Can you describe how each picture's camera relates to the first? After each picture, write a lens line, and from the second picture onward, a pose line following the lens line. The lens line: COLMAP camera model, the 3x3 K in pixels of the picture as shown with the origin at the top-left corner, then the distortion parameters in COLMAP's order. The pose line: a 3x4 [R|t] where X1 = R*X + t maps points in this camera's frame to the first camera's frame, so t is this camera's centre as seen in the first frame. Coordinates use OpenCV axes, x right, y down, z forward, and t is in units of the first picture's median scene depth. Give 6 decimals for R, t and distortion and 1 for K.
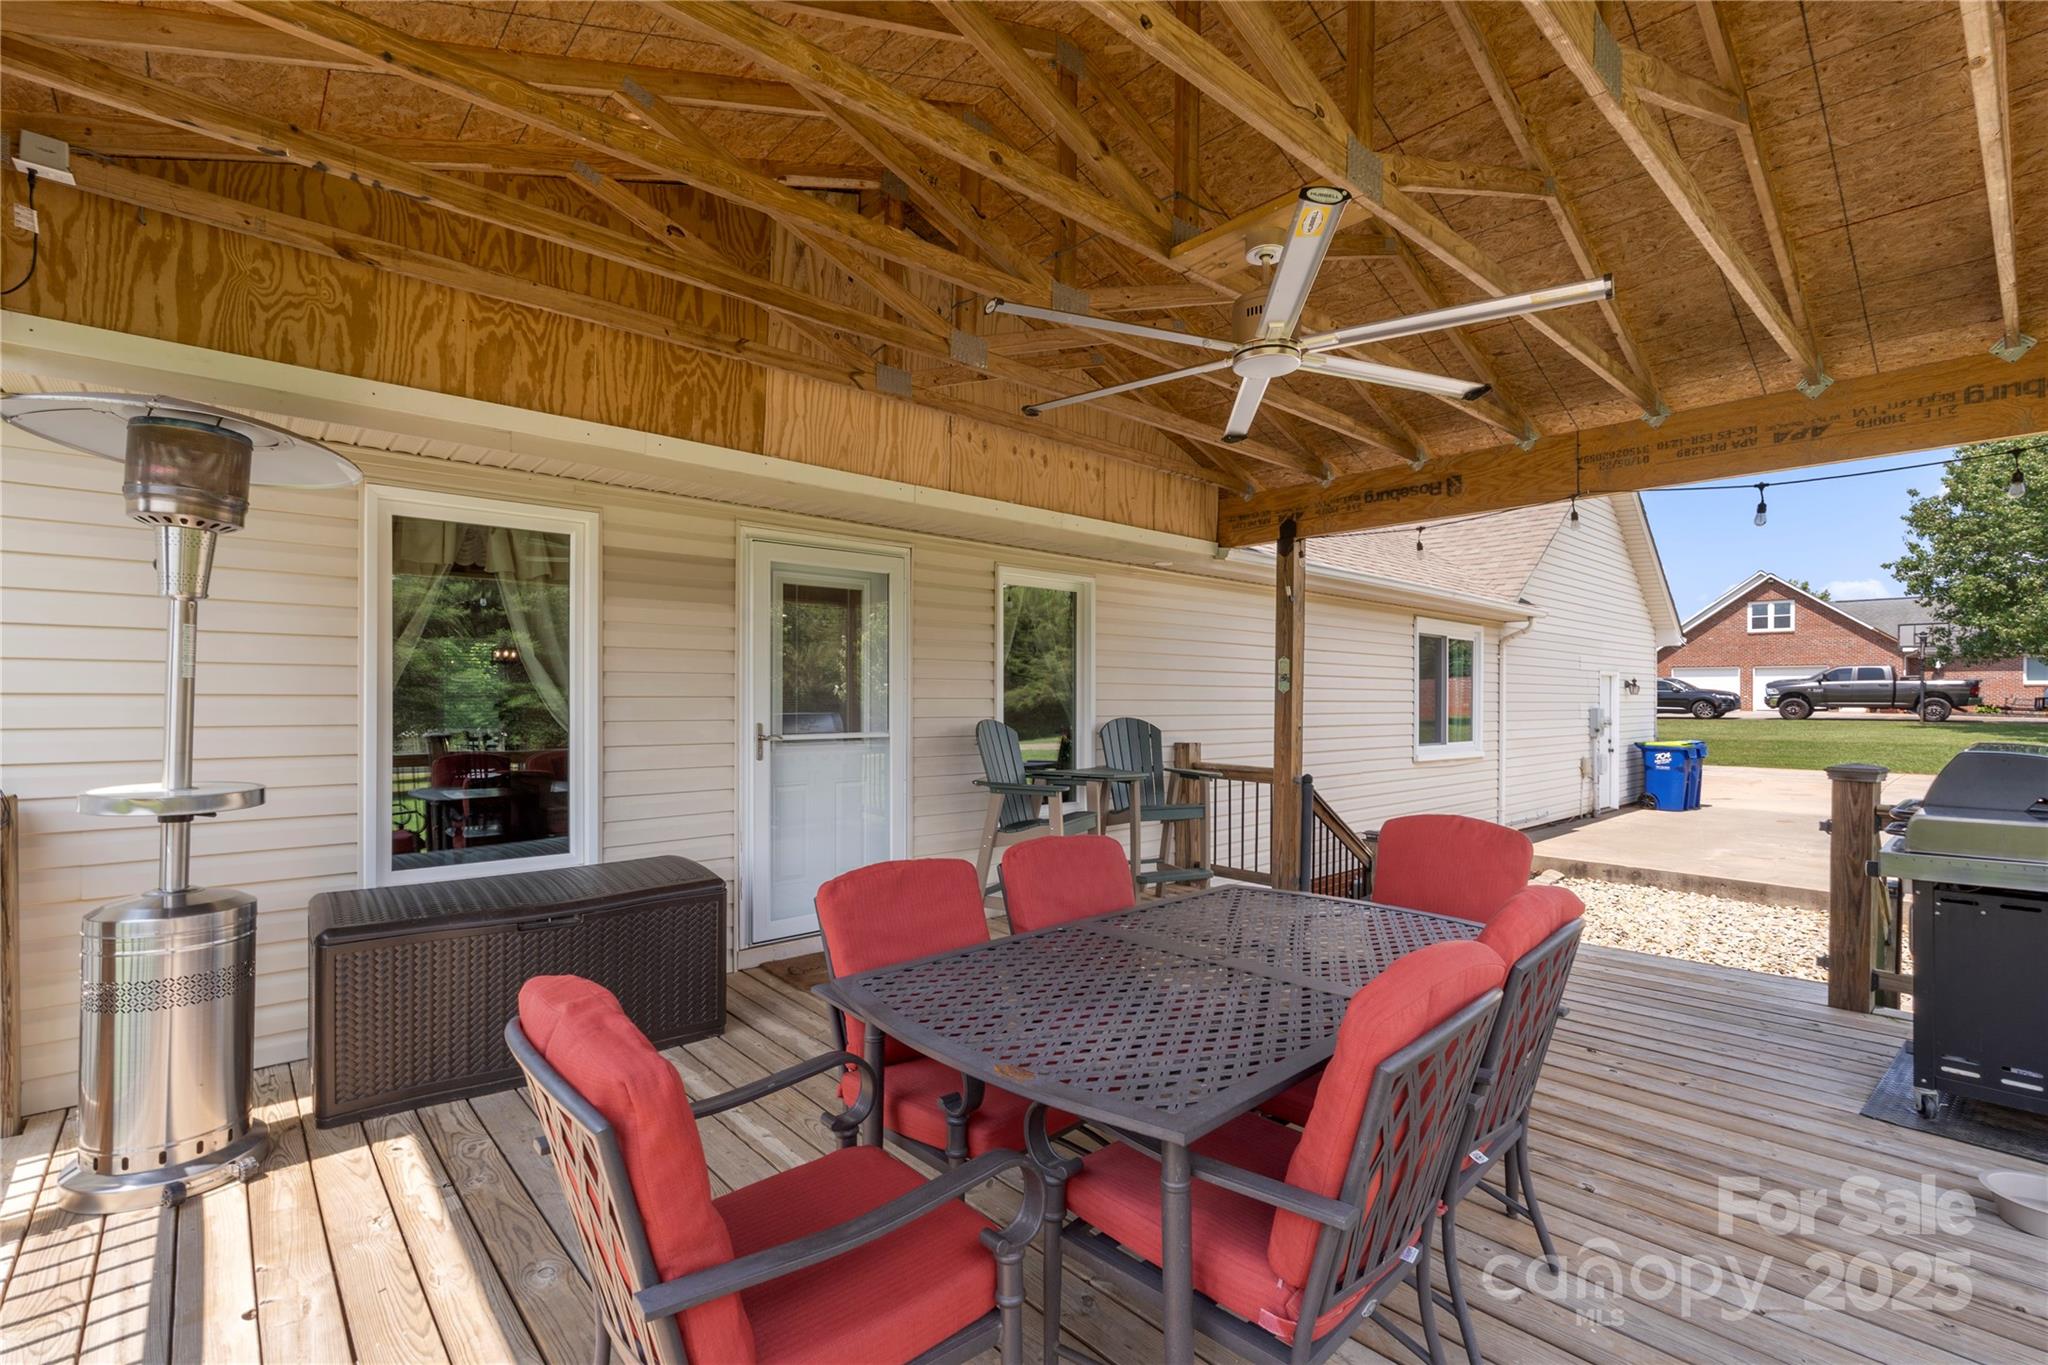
lens RADIAL K [[917.2, 0, 1026.3], [0, 917.2, 688.0], [0, 0, 1]] dist [-0.001752, -0.000266]
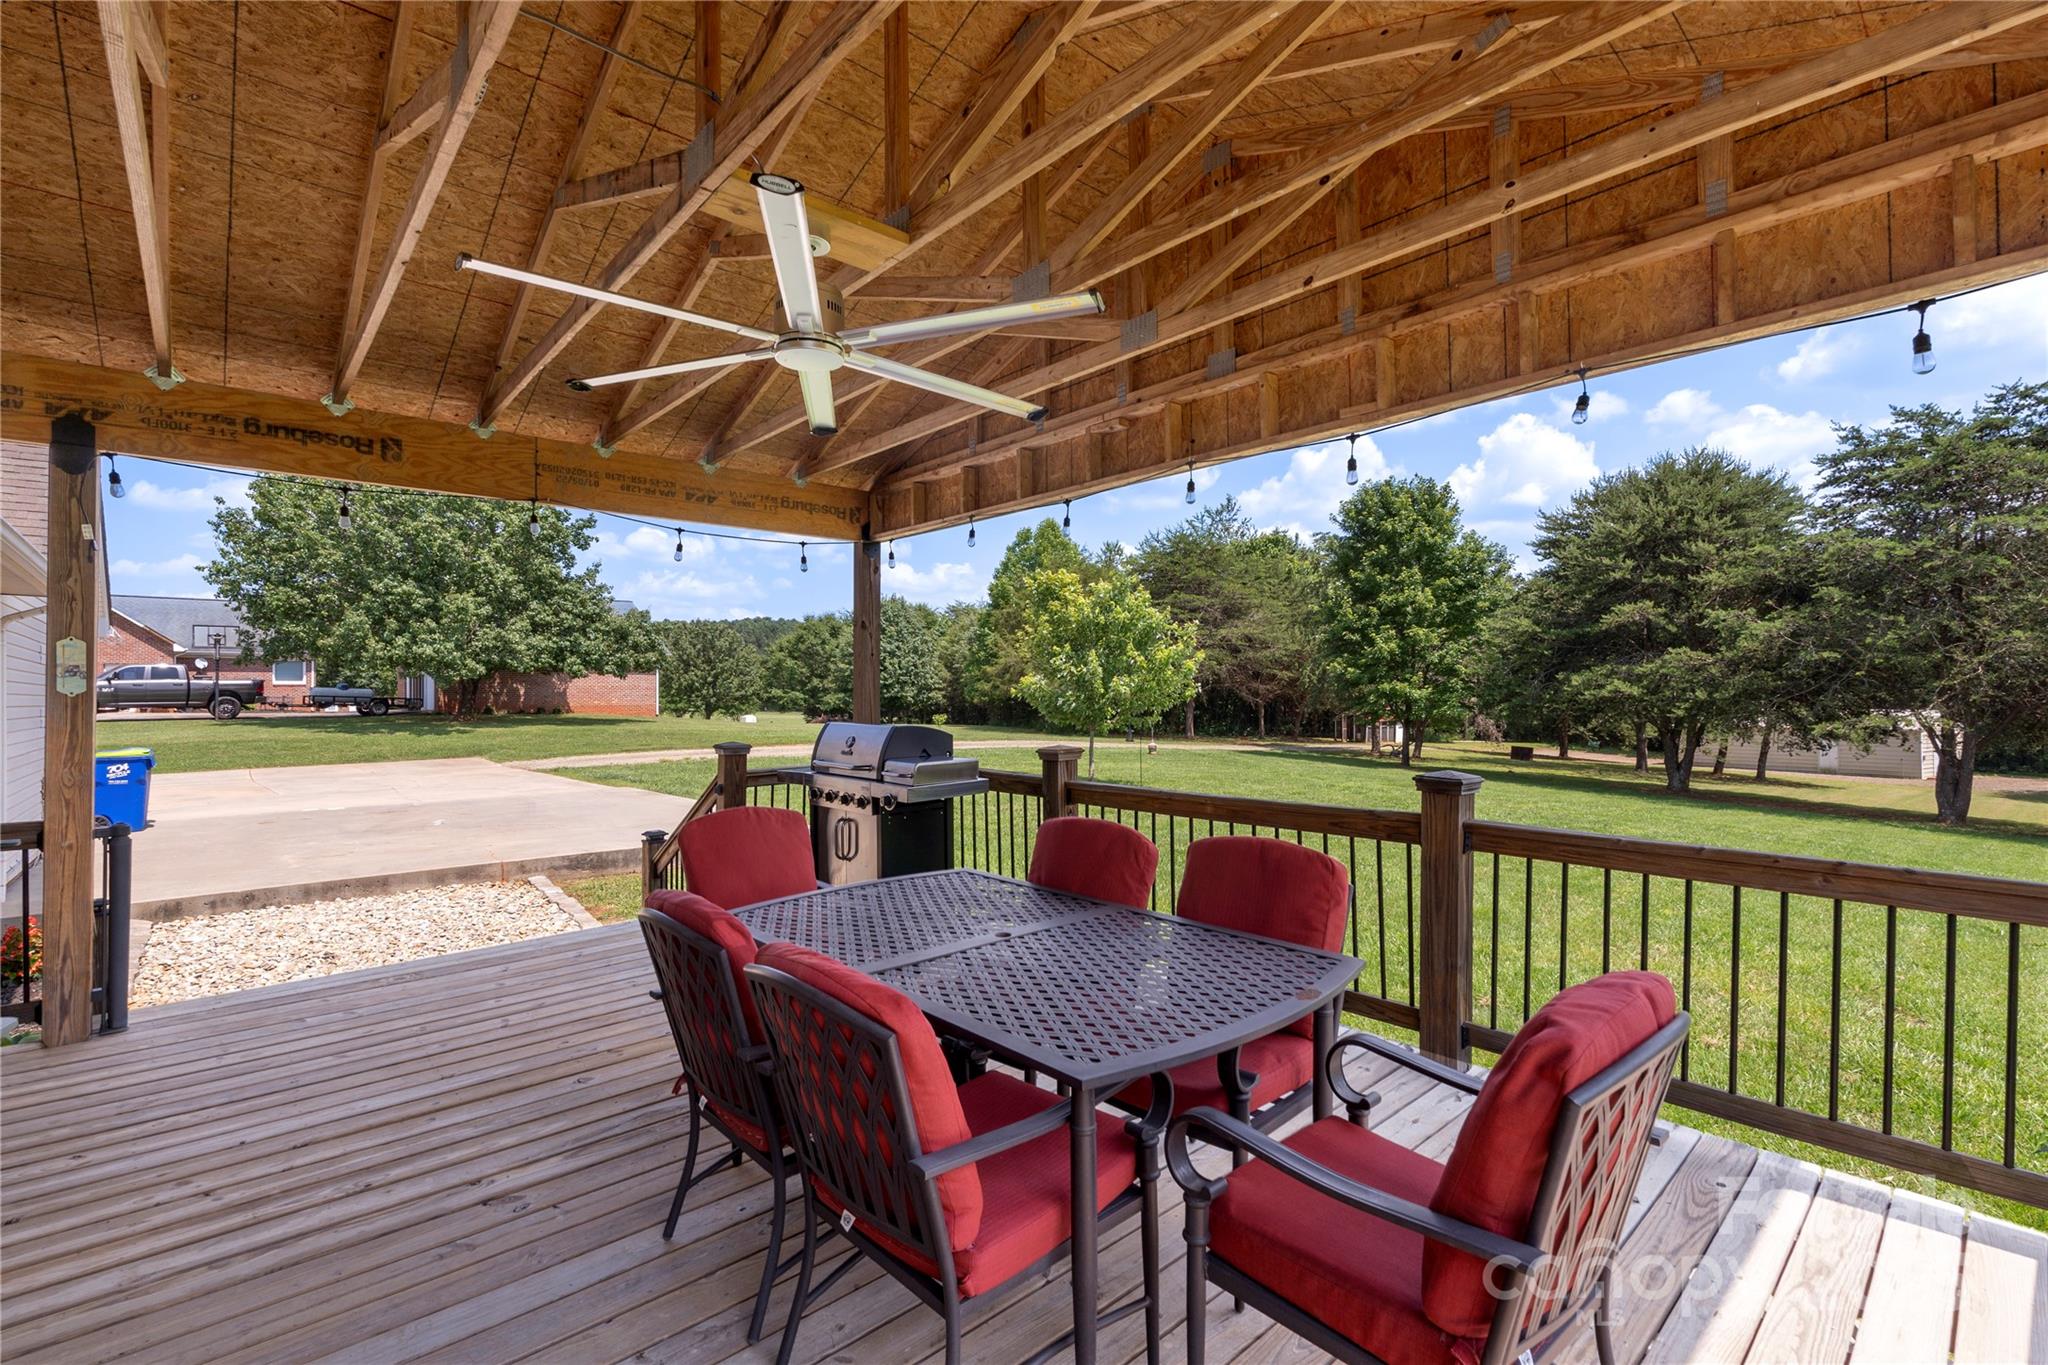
lens RADIAL K [[917.2, 0, 1026.3], [0, 917.2, 688.0], [0, 0, 1]] dist [-0.001752, -0.000266]
pose [[0.003697, 0.001431, 0.999992, -0.073663], [-0.002571, 0.999996, -0.001422, -0.000104], [-0.999990, -0.002566, 0.003701, 0.079272]]
